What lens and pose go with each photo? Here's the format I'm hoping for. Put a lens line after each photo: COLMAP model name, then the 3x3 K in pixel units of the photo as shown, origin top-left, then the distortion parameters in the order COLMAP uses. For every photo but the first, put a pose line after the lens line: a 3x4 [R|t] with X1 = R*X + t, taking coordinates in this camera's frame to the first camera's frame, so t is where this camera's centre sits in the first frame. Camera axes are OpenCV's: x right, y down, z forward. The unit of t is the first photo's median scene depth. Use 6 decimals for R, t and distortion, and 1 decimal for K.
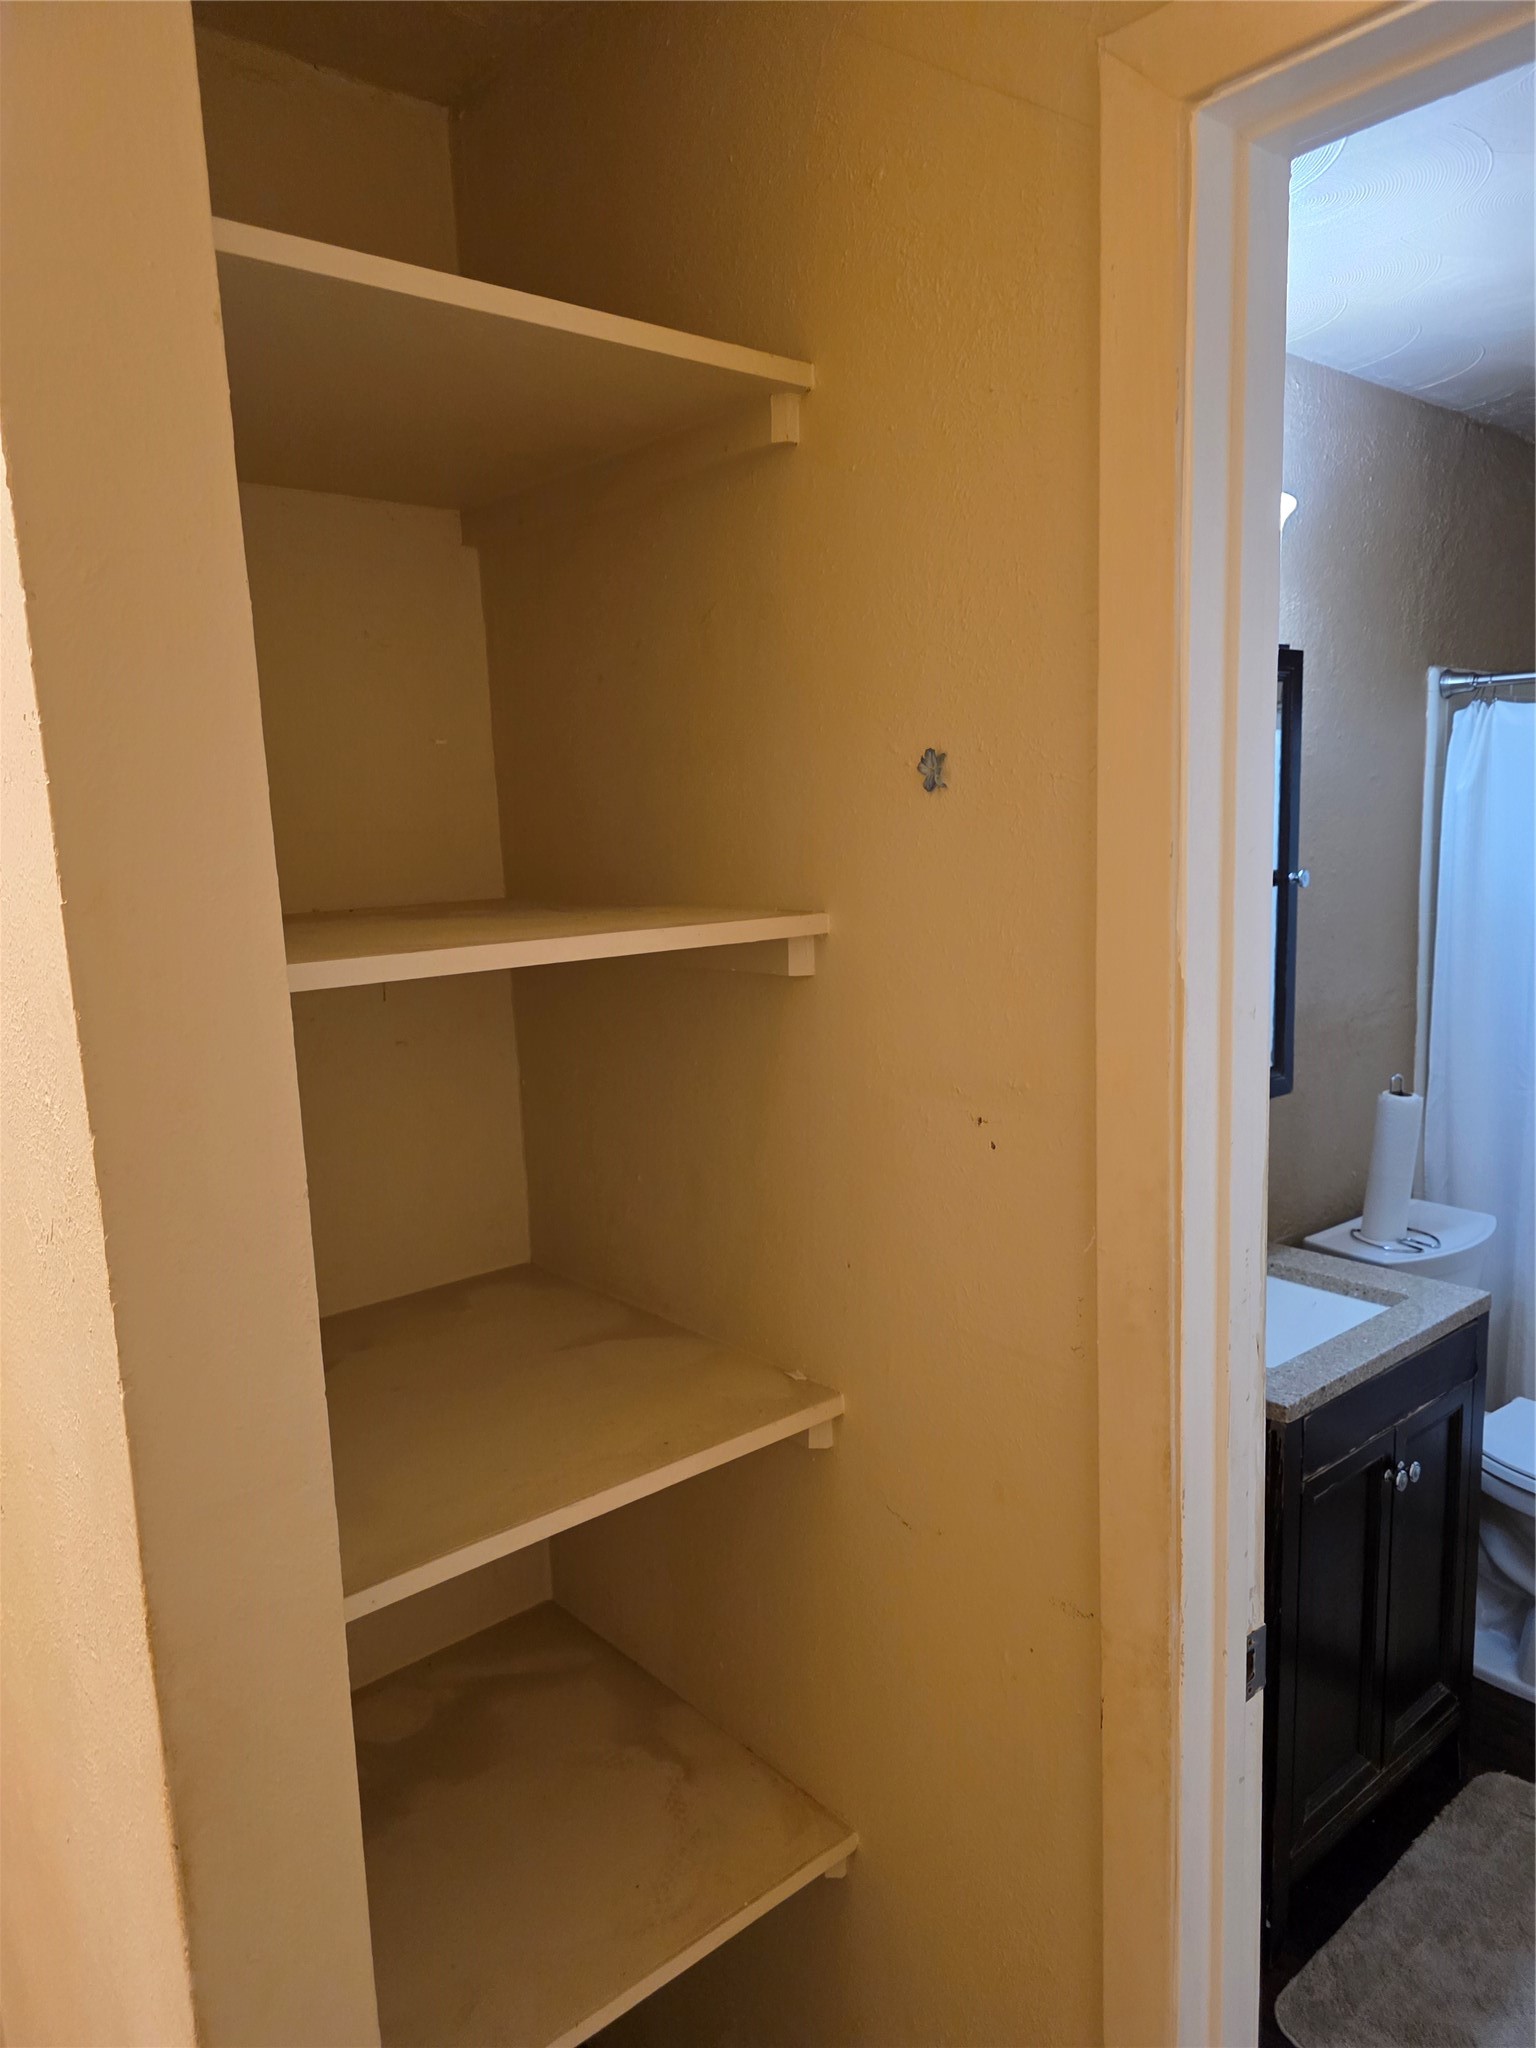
lens RADIAL K [[1357.4, 0, 705.0], [0, 1357.4, 1023.9], [0, 0, 1]] dist [-0.001897, -0.001433]
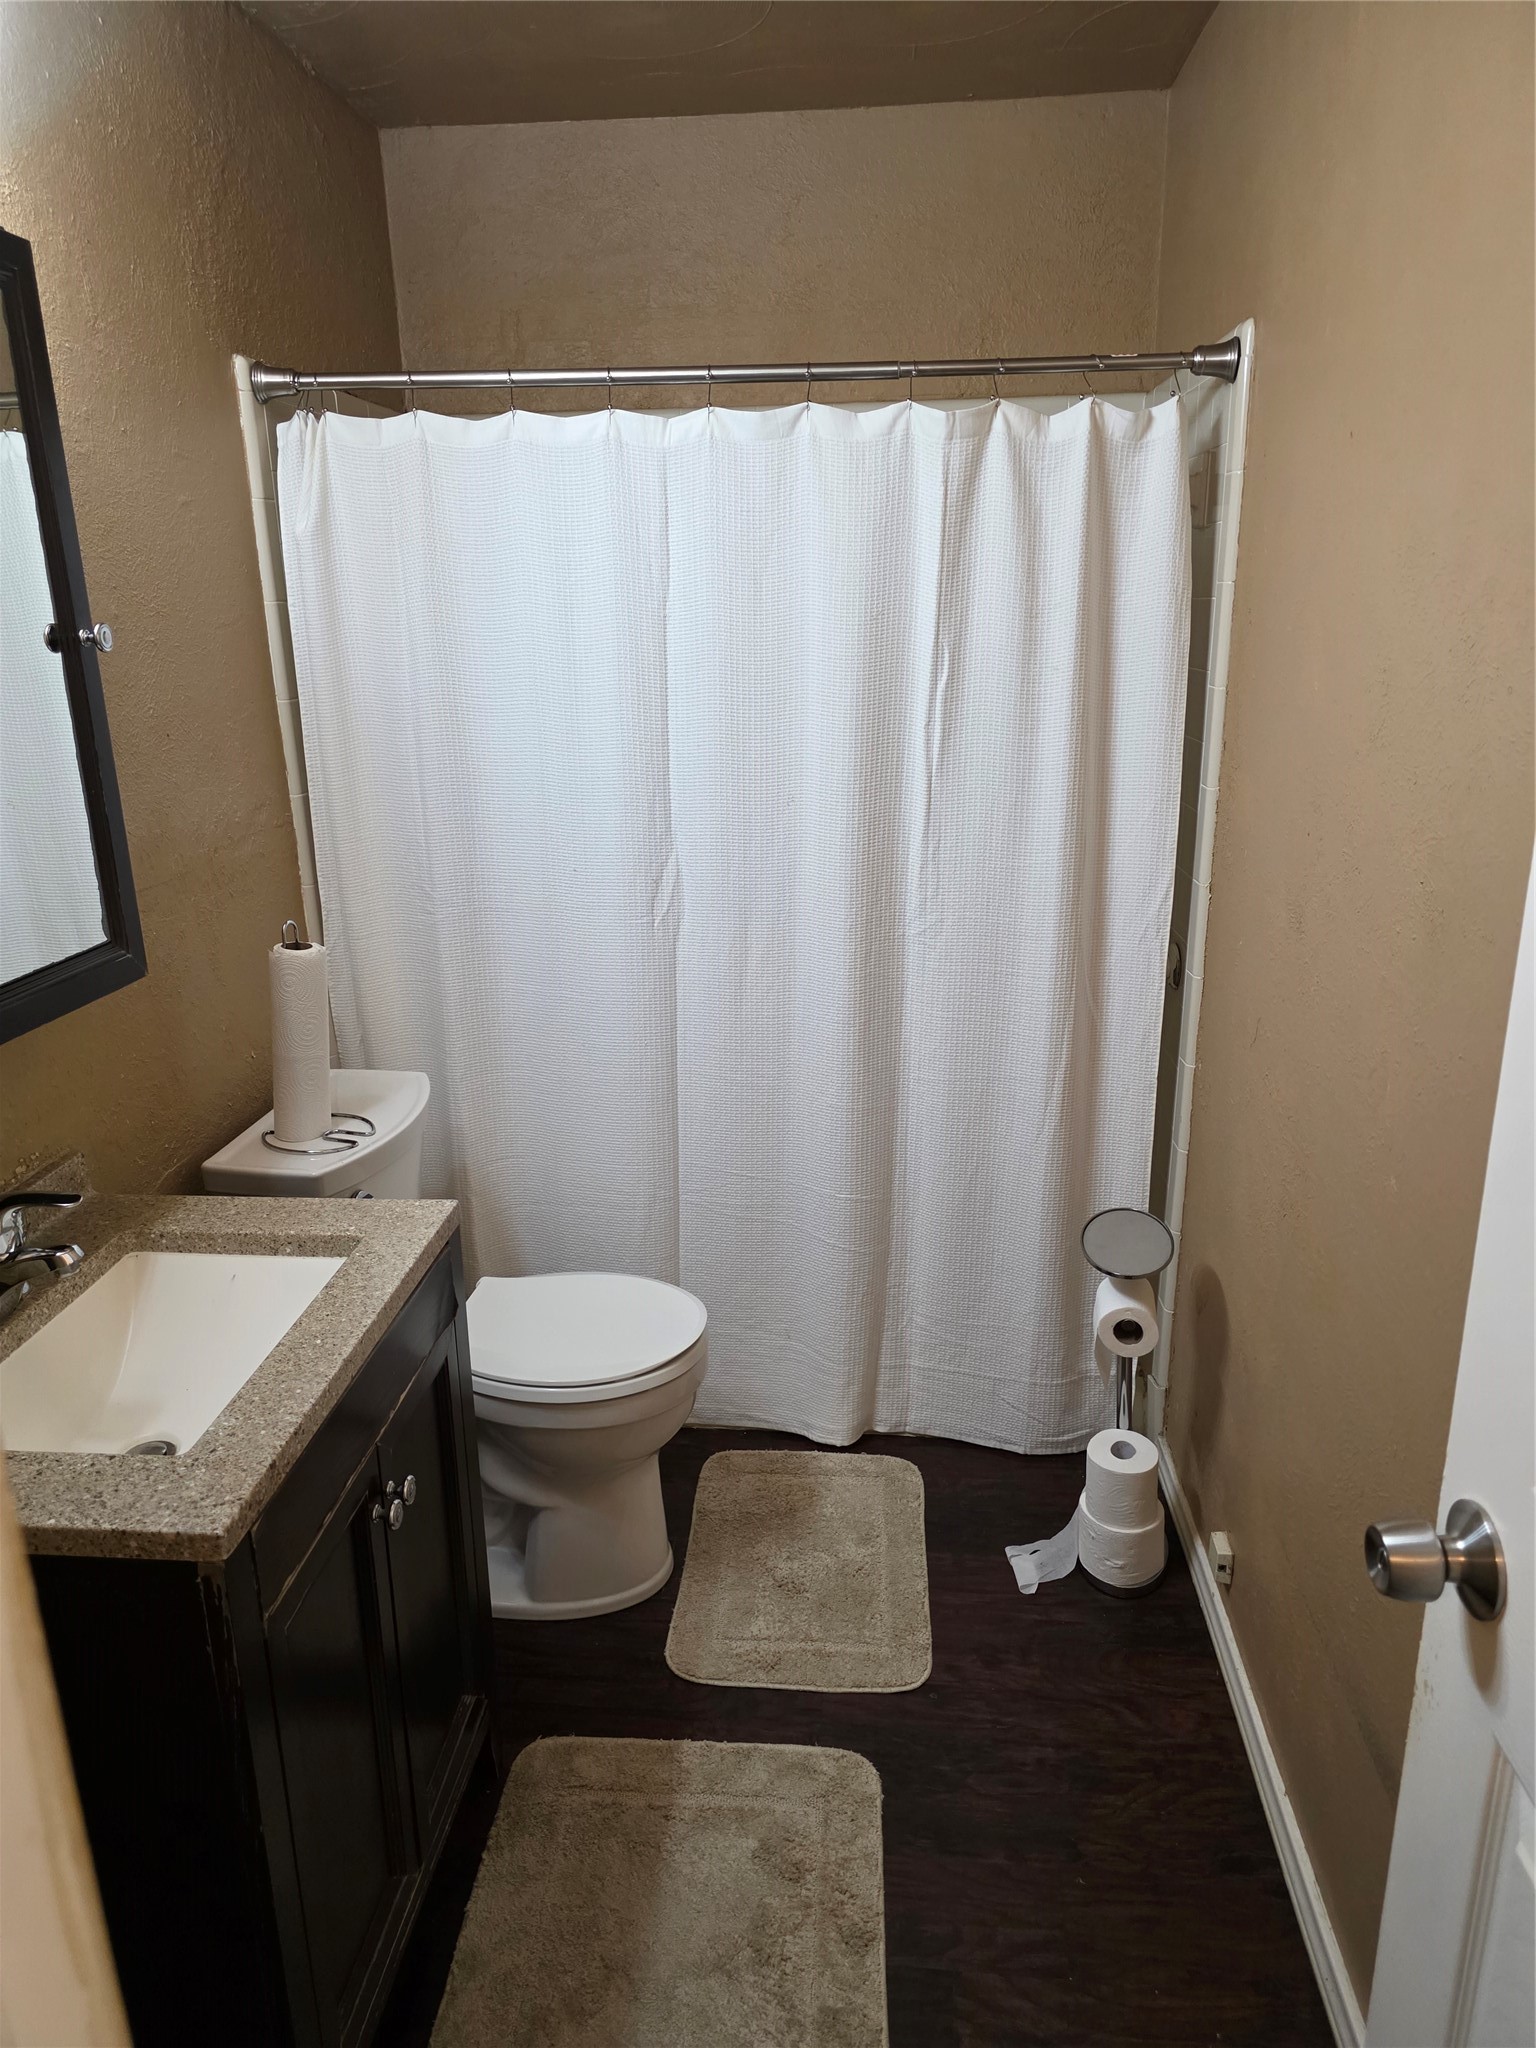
lens RADIAL K [[1359.7, 0, 766.2], [0, 1359.7, 1006.7], [0, 0, 1]] dist [0.061513, -0.047038]
pose [[0.672770, -0.185932, 0.716108, 0.143846], [0.102258, 0.981986, 0.158896, -0.008496], [-0.732751, -0.033673, 0.679663, 0.303789]]
